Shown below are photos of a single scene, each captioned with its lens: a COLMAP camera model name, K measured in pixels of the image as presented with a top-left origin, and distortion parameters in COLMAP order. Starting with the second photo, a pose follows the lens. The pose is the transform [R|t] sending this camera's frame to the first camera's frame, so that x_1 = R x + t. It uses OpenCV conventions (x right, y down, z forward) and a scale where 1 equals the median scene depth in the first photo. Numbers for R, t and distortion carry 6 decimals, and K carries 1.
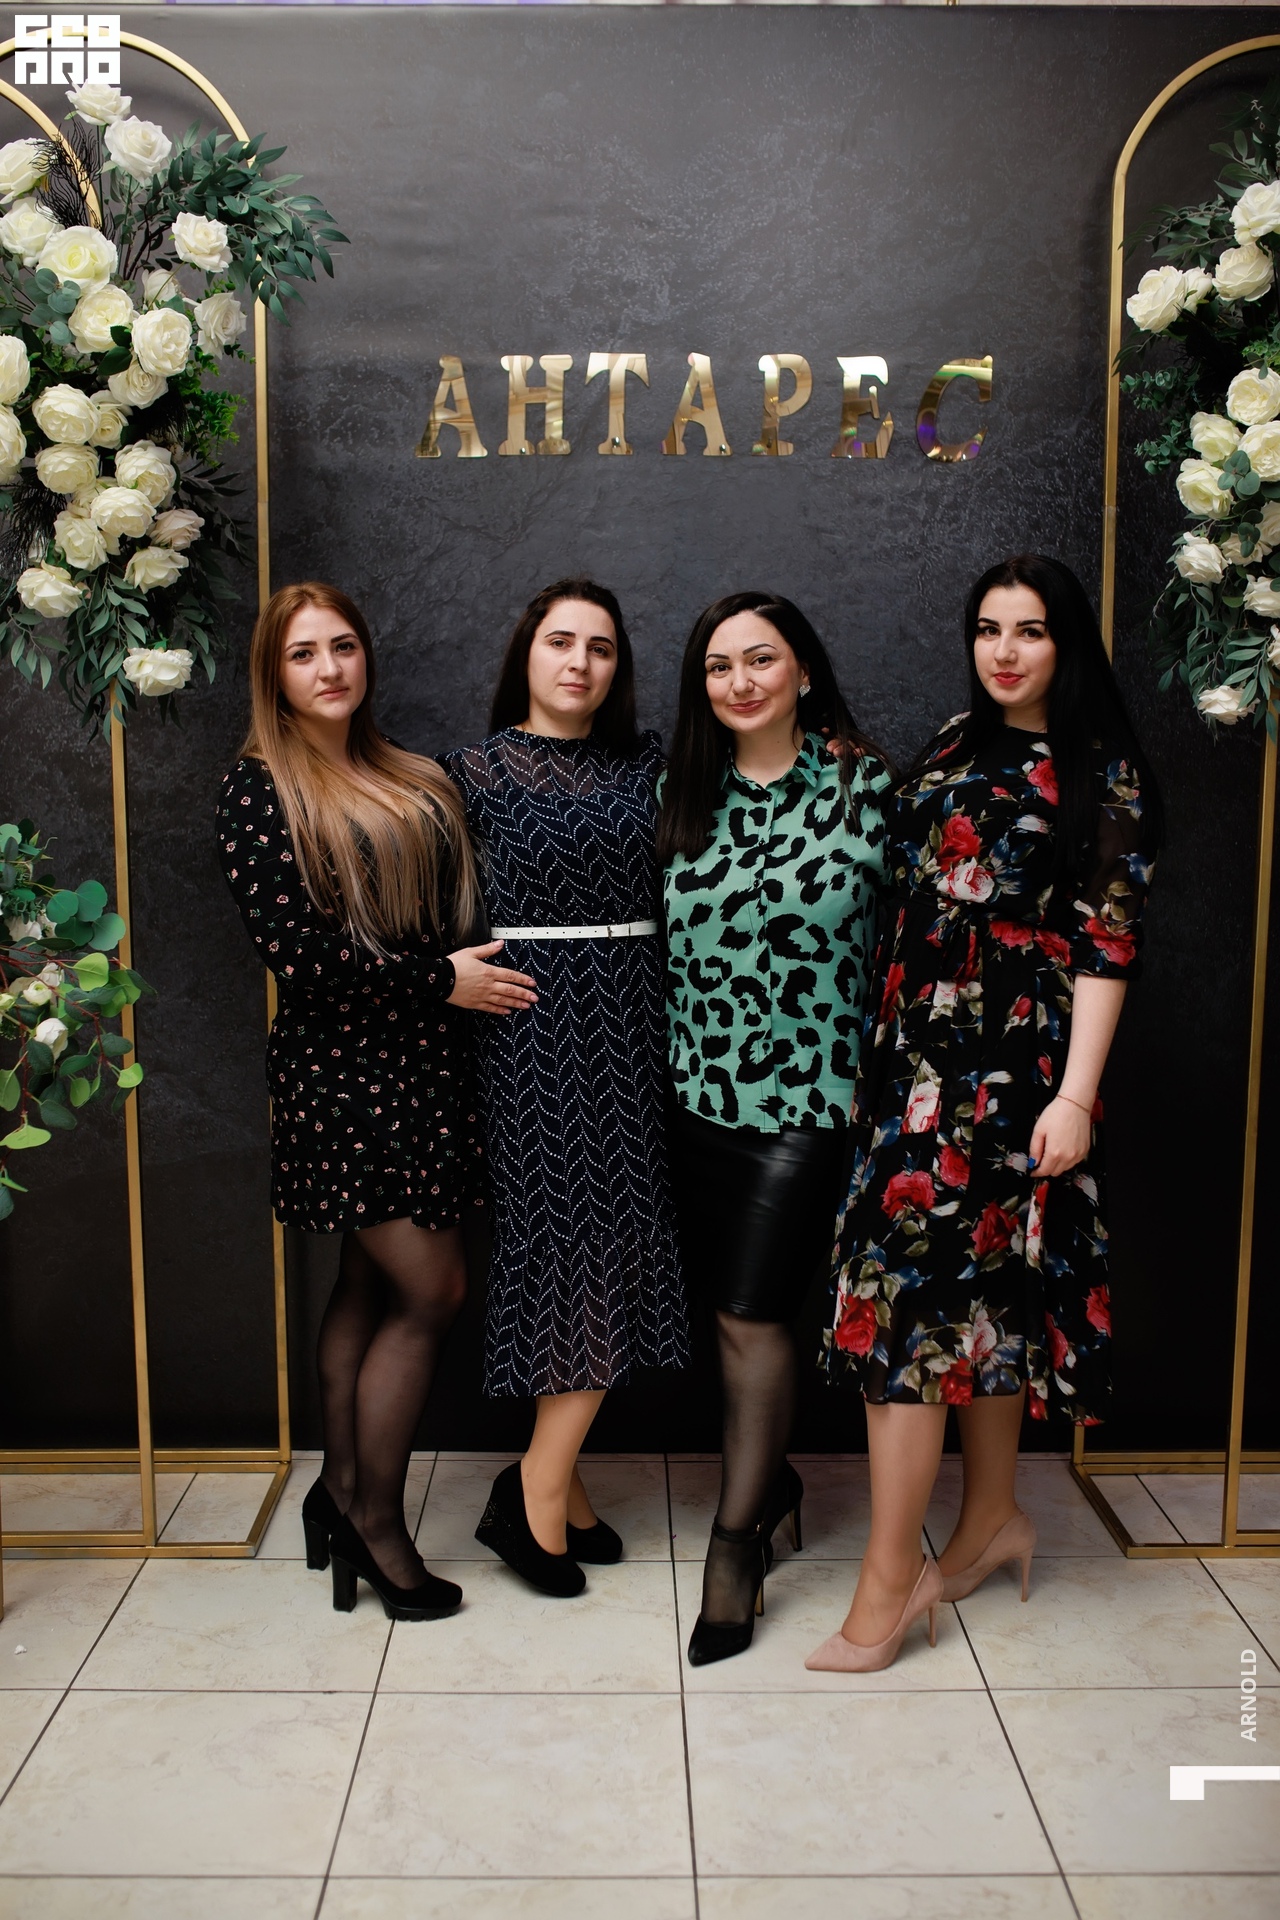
lens RADIAL K [[1827.3, 0, 635.9], [0, 1827.3, 966.7], [0, 0, 1]] dist [-0.063492, 0.089102]
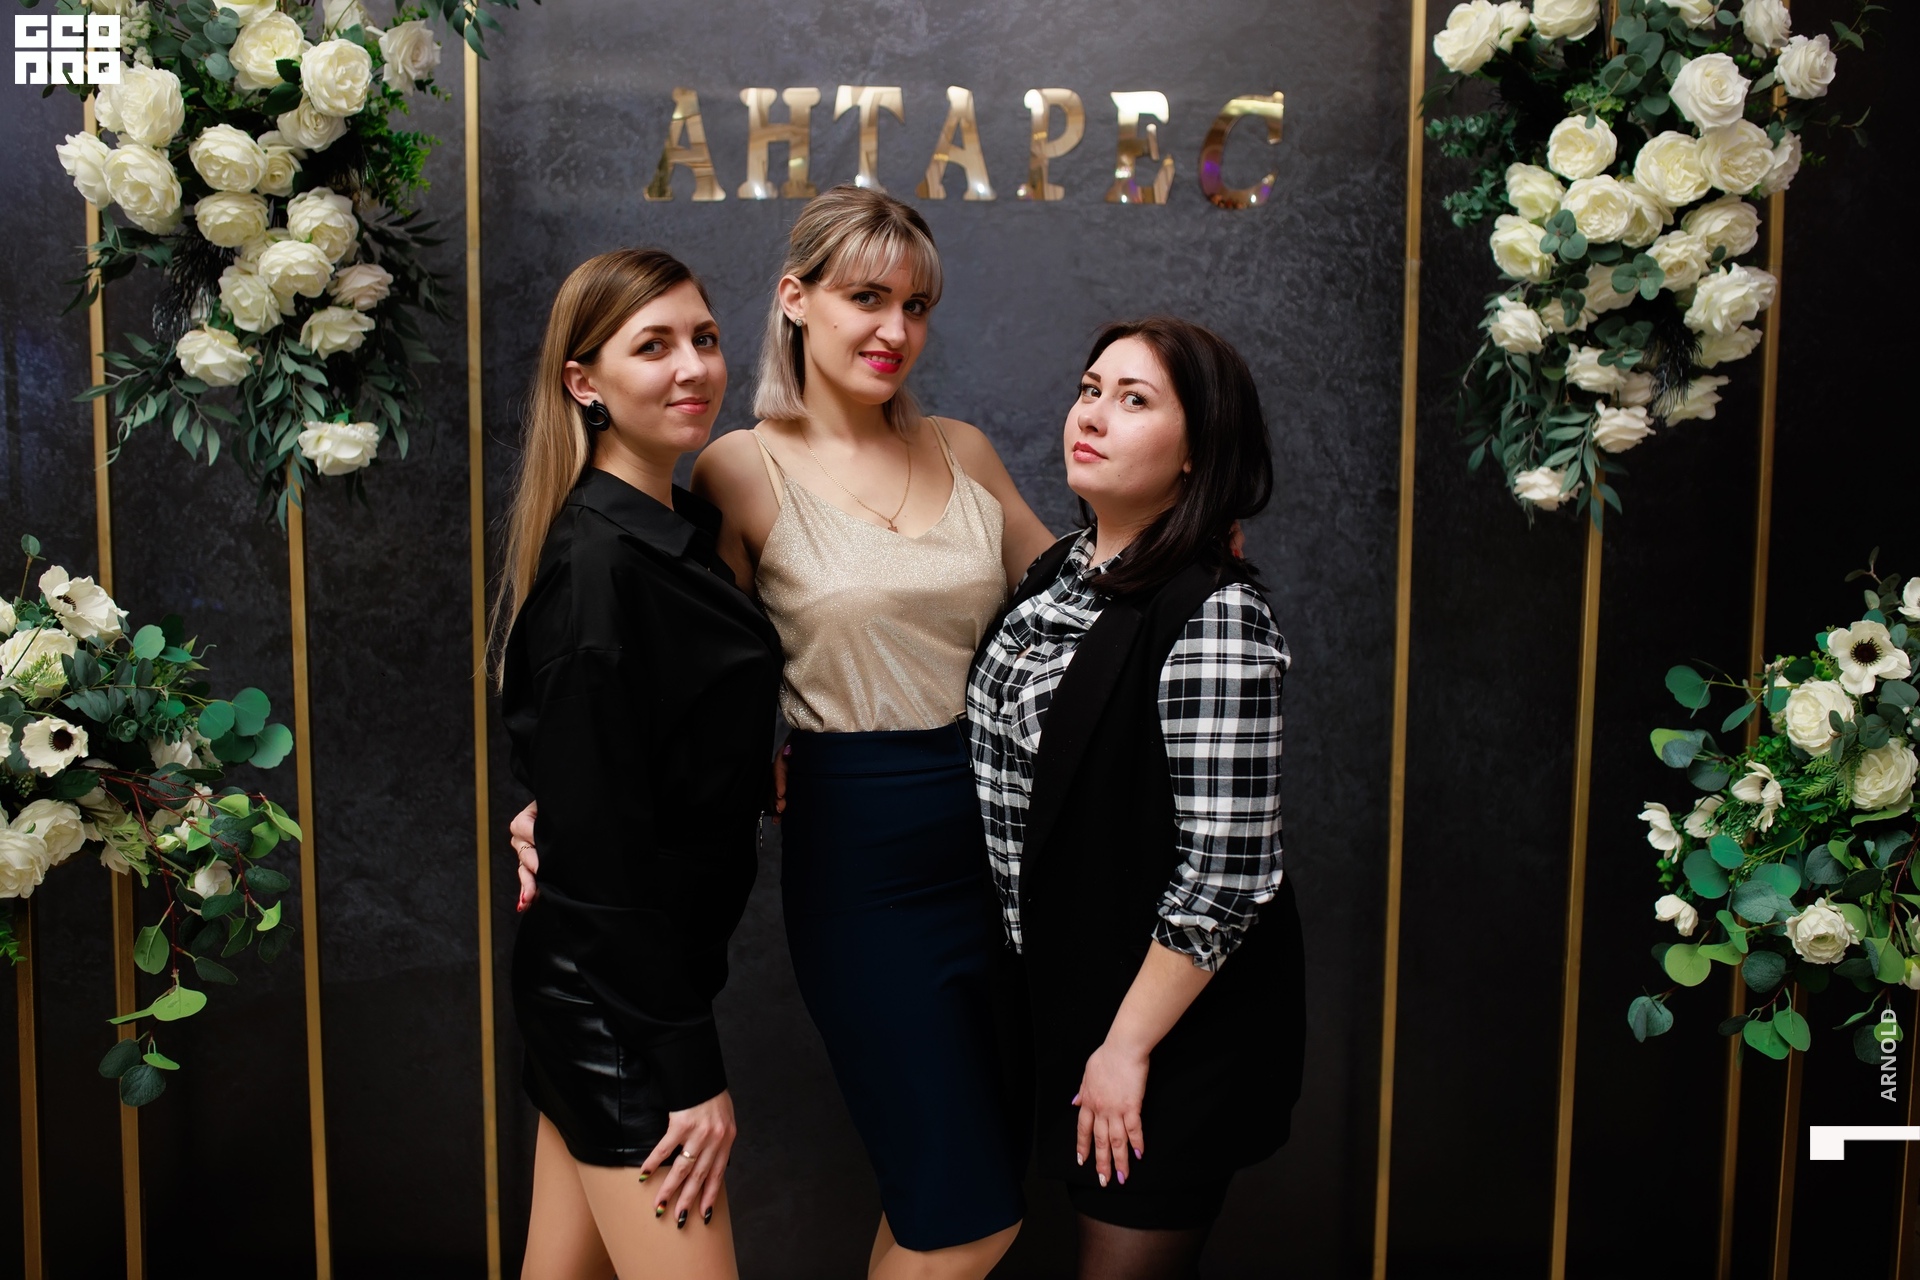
lens RADIAL K [[1834.3, 0, 951.8], [0, 1834.3, 638.9], [0, 0, 1]] dist [-0.065143, 0.090668]
pose [[0.999851, 0.002942, 0.017023, 0.017900], [-0.002573, 0.999762, -0.021641, -0.047926], [-0.017082, 0.021594, 0.999621, 0.106746]]
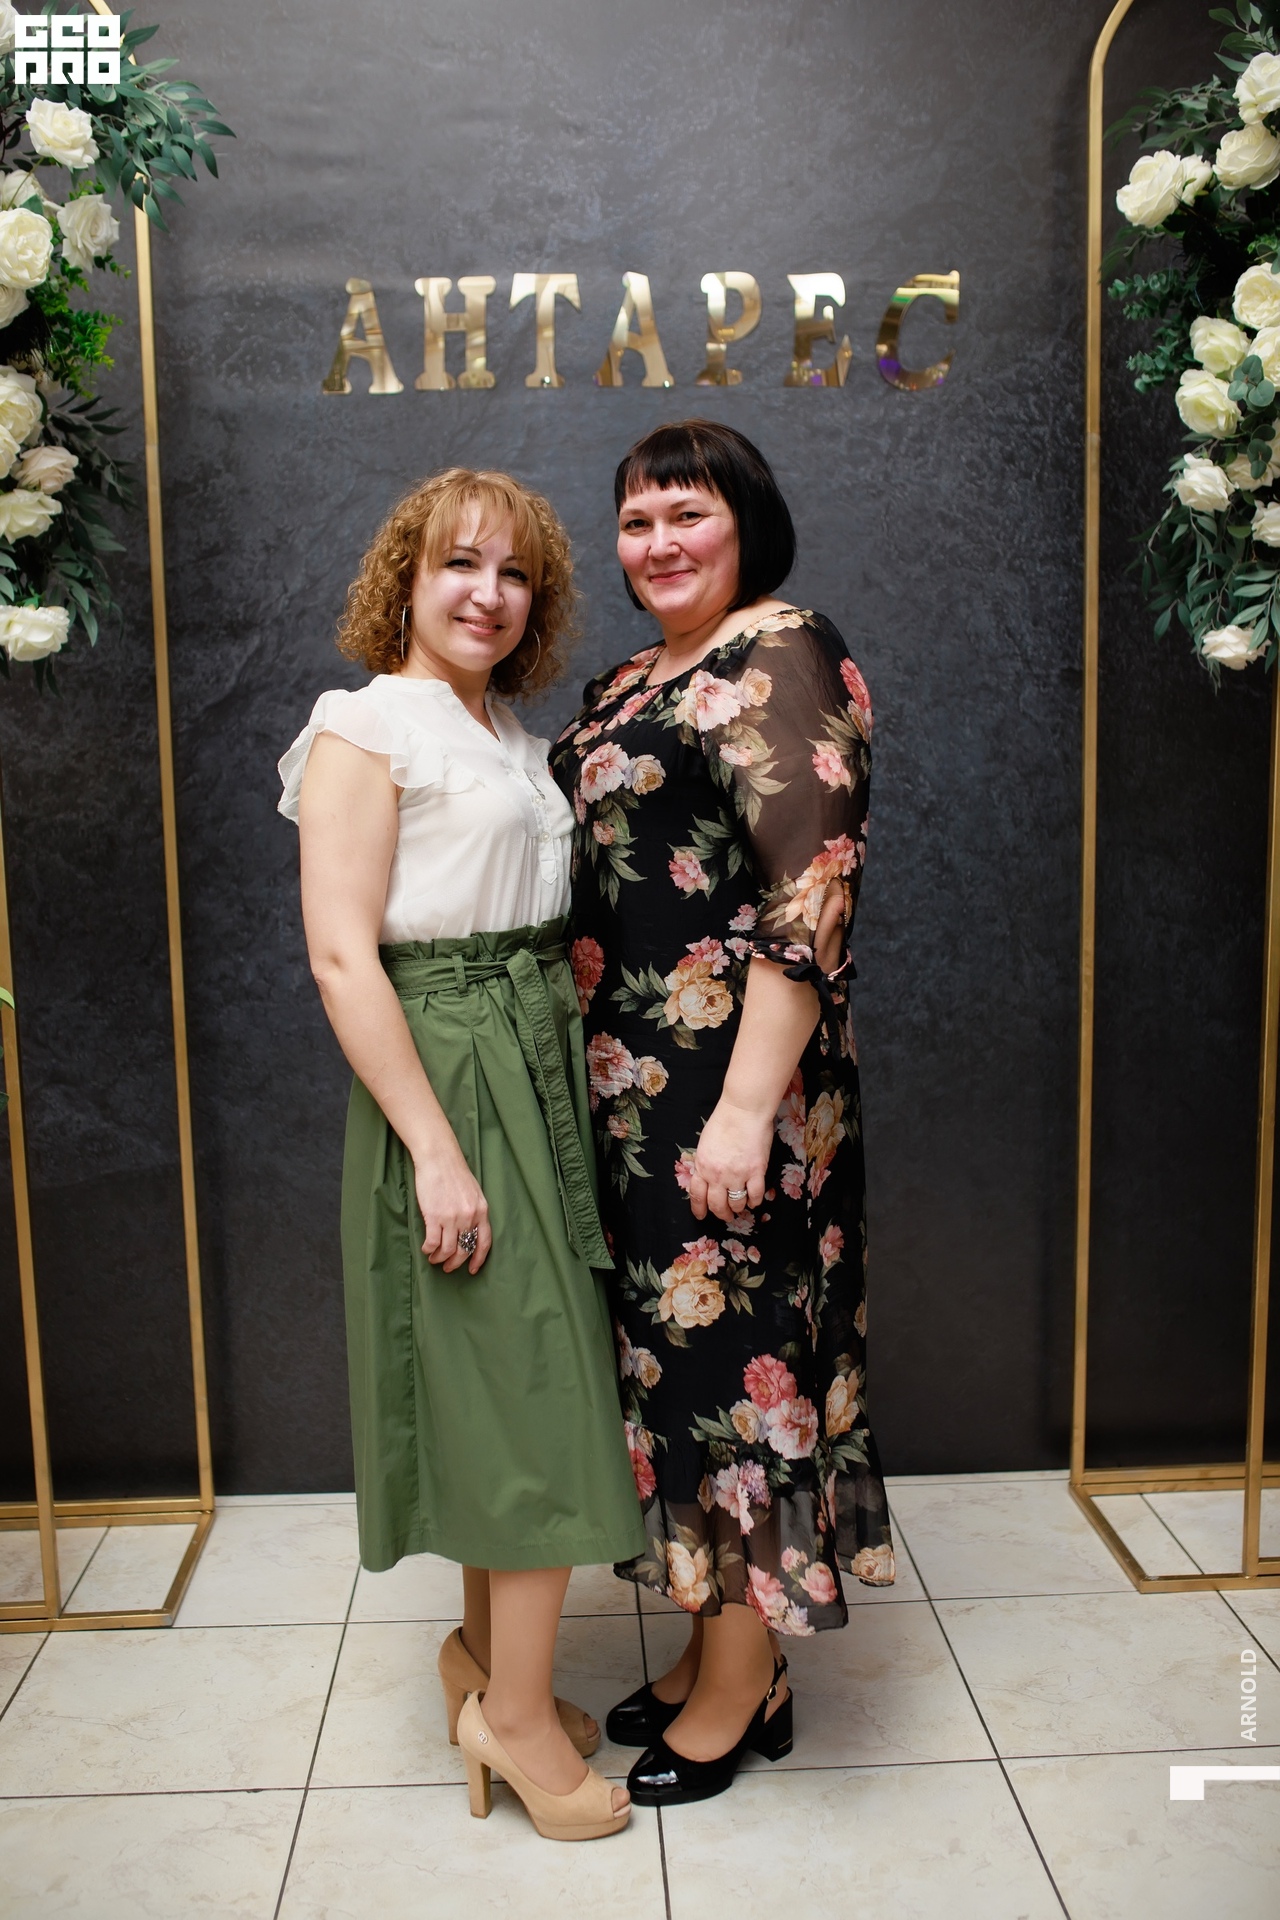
lens RADIAL K [[1827.3, 0, 635.9], [0, 1827.3, 966.7], [0, 0, 1]] dist [-0.063492, 0.089102]
pose [[0.999227, -0.024614, 0.030664, -0.001117], [0.024283, 0.999644, 0.011099, -0.003519], [-0.030926, -0.010346, 0.999468, 0.106111]]
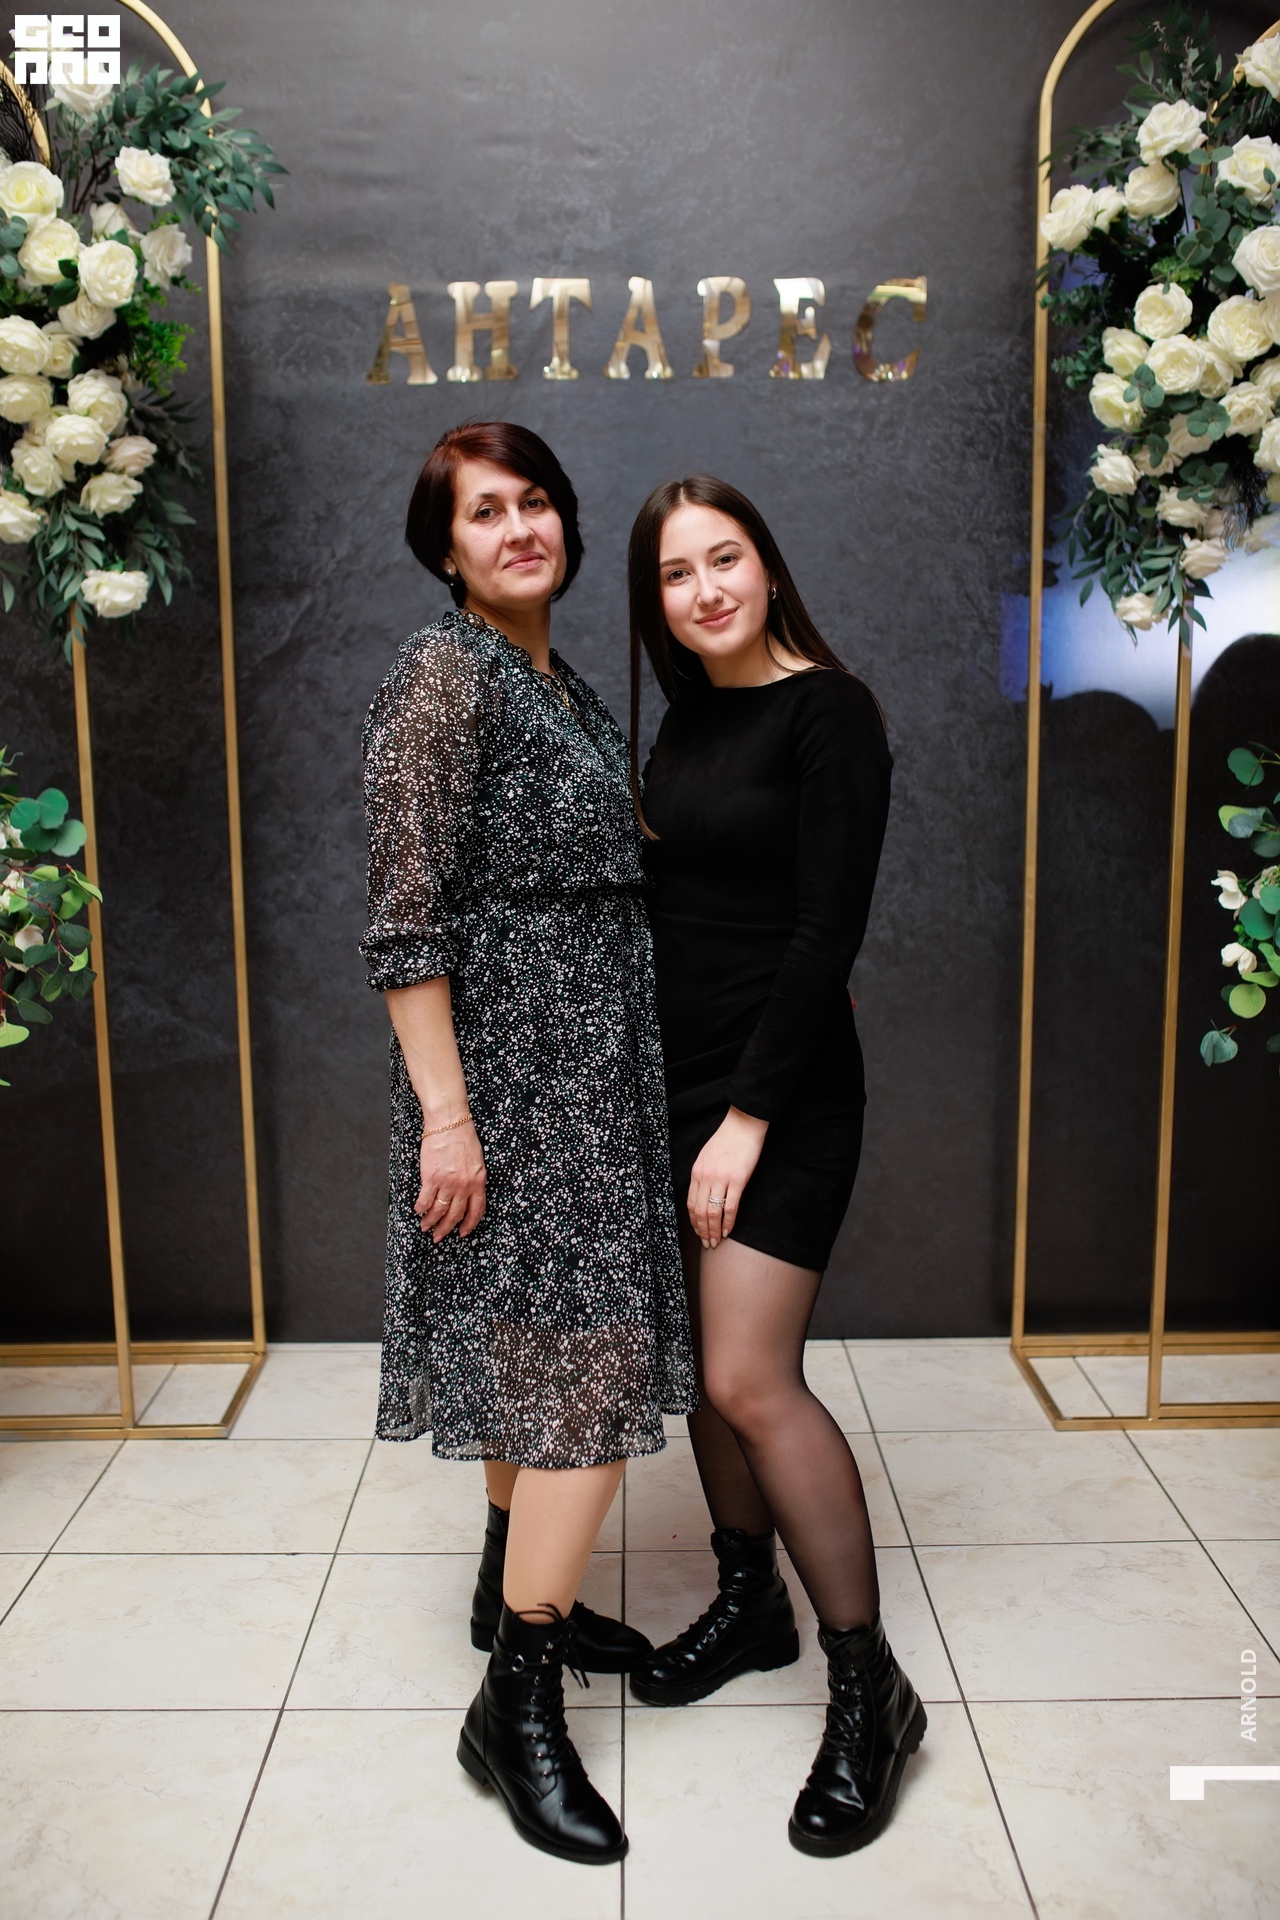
lens RADIAL K [[1827.3, 0, 635.9], [0, 1827.3, 966.7], [0, 0, 1]] dist [-0.063492, 0.089102]
pose [[0.999914, -0.011793, -0.005781, 0.037252], [0.011992, 0.999290, 0.035729, 0.017116], [0.005356, -0.035795, 0.999345, -0.045749]]
